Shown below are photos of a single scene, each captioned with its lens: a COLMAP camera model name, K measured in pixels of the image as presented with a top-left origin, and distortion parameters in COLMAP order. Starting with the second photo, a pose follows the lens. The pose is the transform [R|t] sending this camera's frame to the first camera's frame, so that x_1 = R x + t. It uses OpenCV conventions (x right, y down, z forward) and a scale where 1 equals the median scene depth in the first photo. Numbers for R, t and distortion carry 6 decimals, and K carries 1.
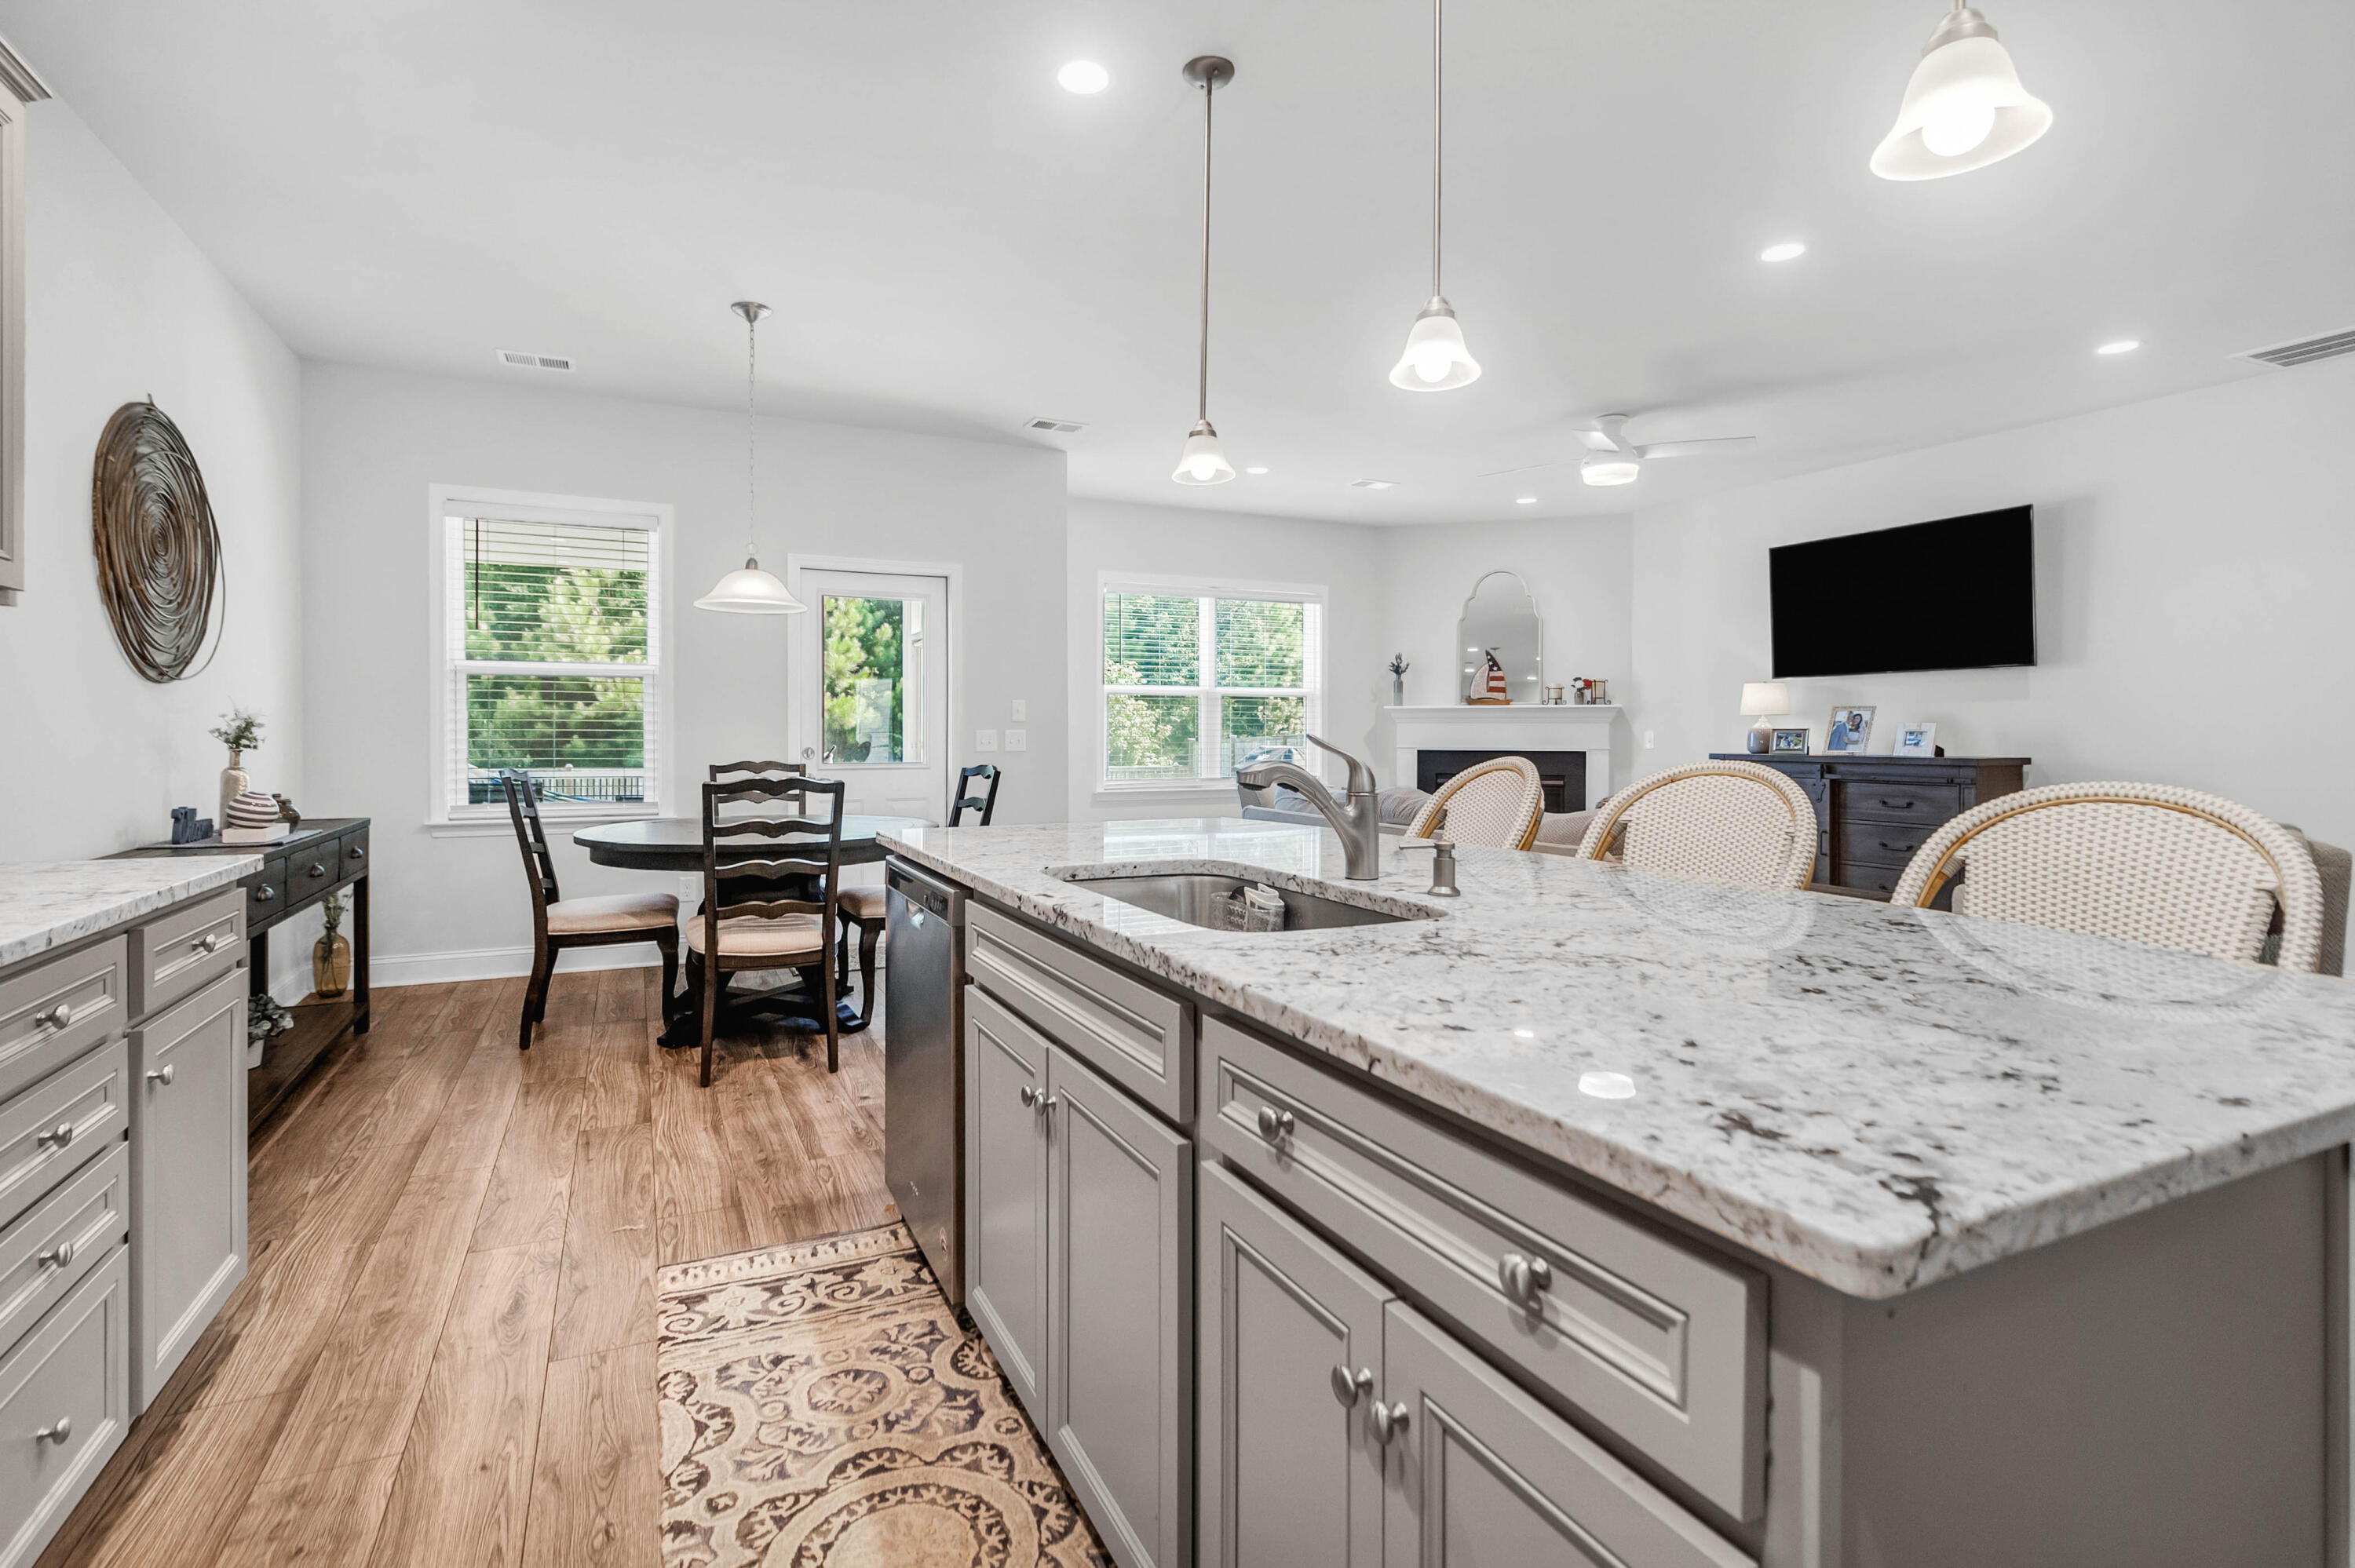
lens RADIAL K [[1119.8, 0, 1174.8], [0, 1119.8, 738.3], [0, 0, 1]] dist [0.006439, 0.001219]
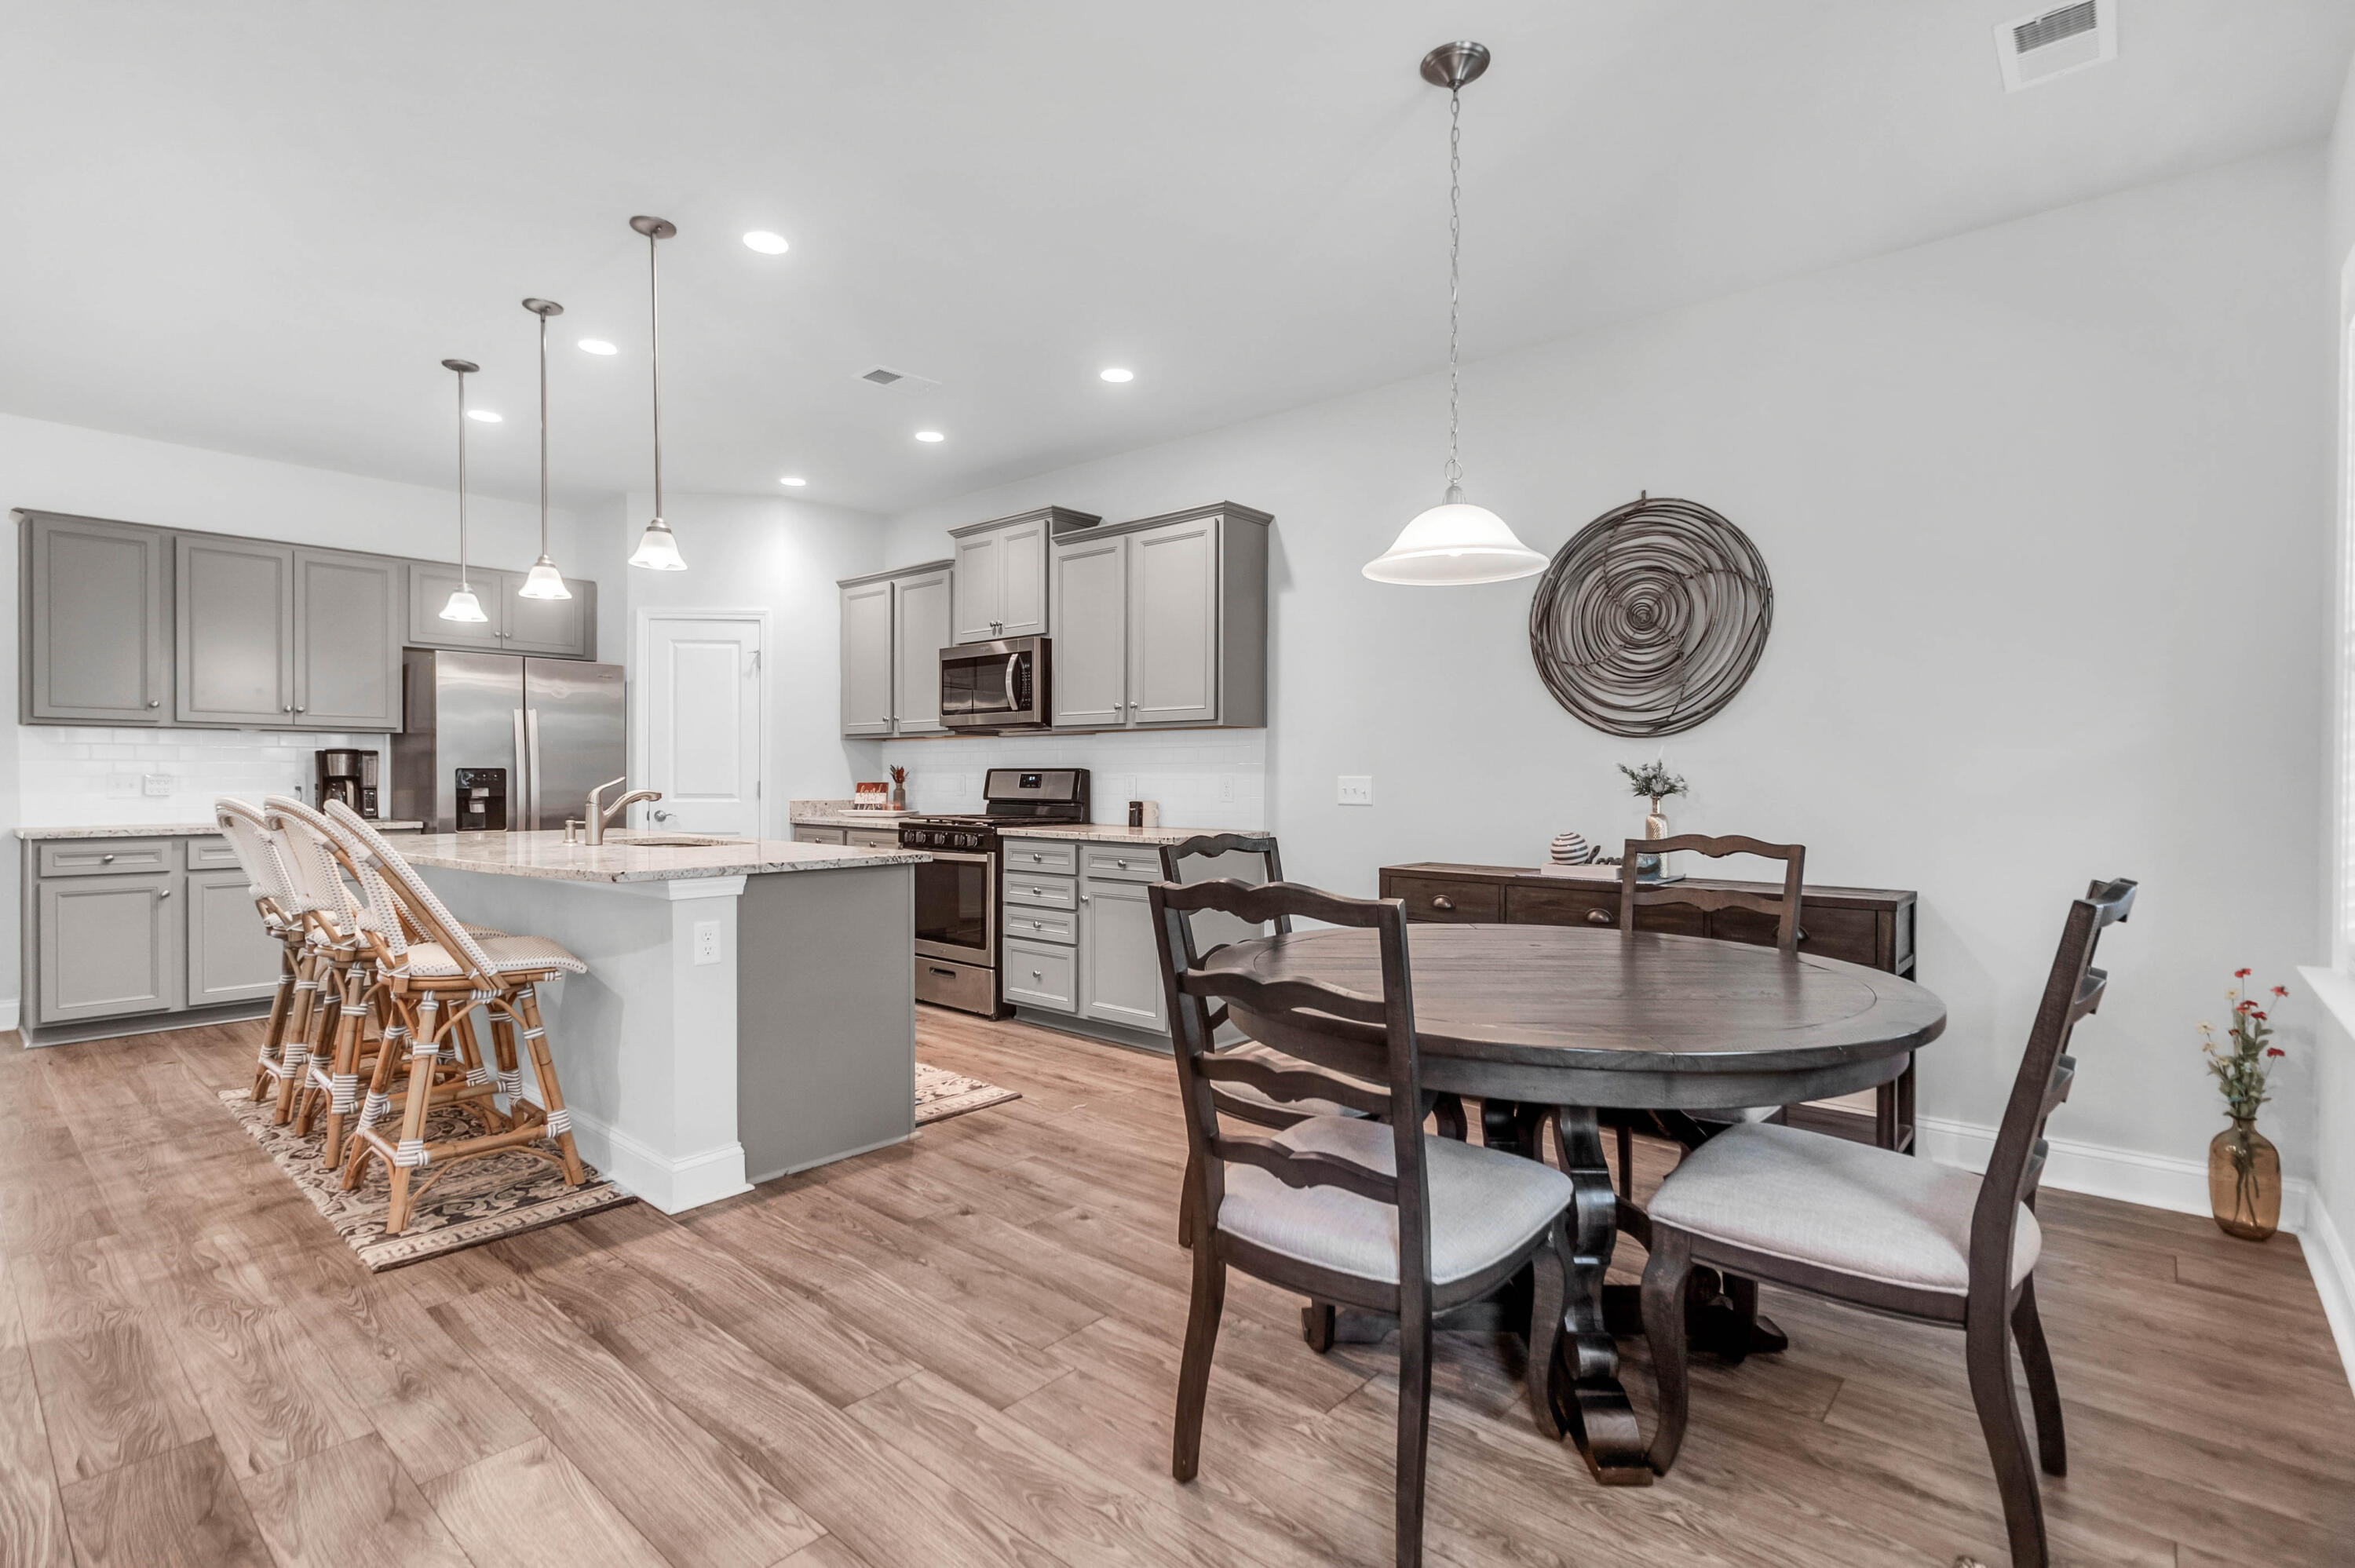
lens RADIAL K [[1119.8, 0, 1170.0], [0, 1119.8, 784.2], [0, 0, 1]] dist [0.006439, 0.001219]
pose [[-0.925340, -0.000340, -0.379138, -0.009729], [-0.005989, 0.999888, 0.013722, -0.006620], [0.379091, 0.014968, -0.925239, 0.900376]]
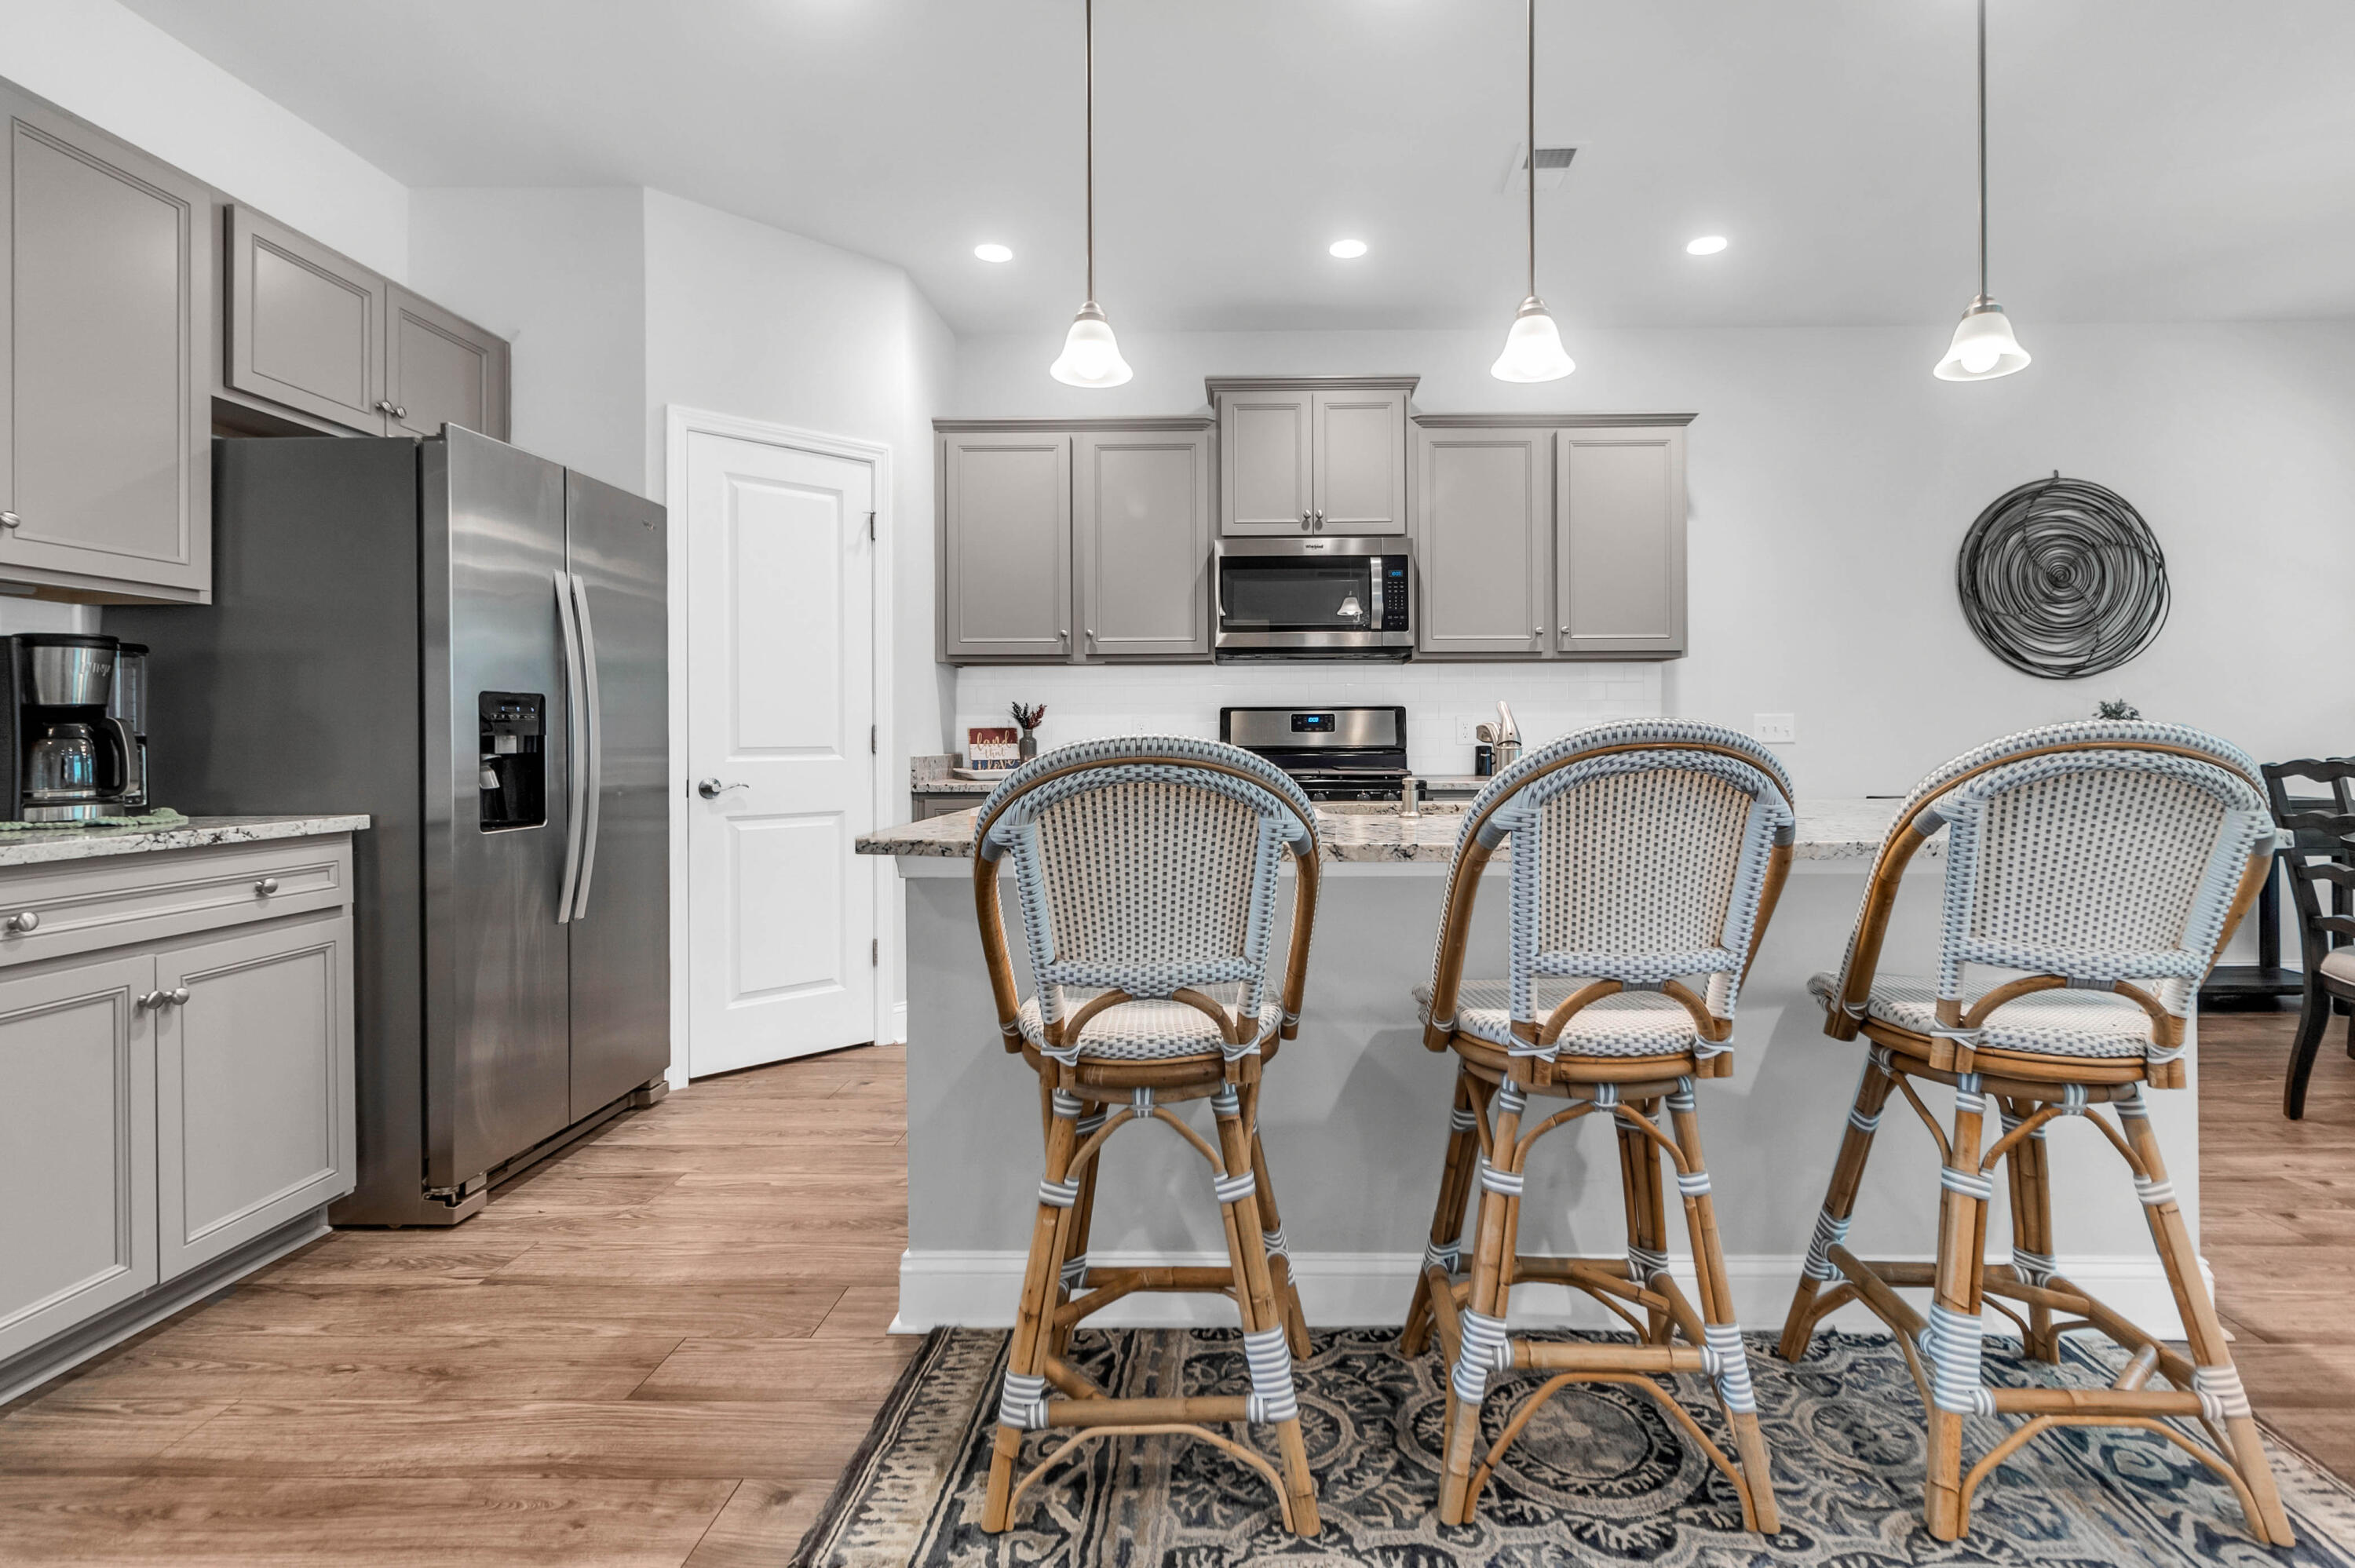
lens RADIAL K [[1119.8, 0, 1250.7], [0, 1119.8, 753.5], [0, 0, 1]] dist [0.006439, 0.001219]
pose [[-0.447071, 0.015766, -0.894359, 0.368405], [-0.000661, 0.999839, 0.017956, 0.009197], [0.894498, 0.008618, -0.446989, 0.346237]]
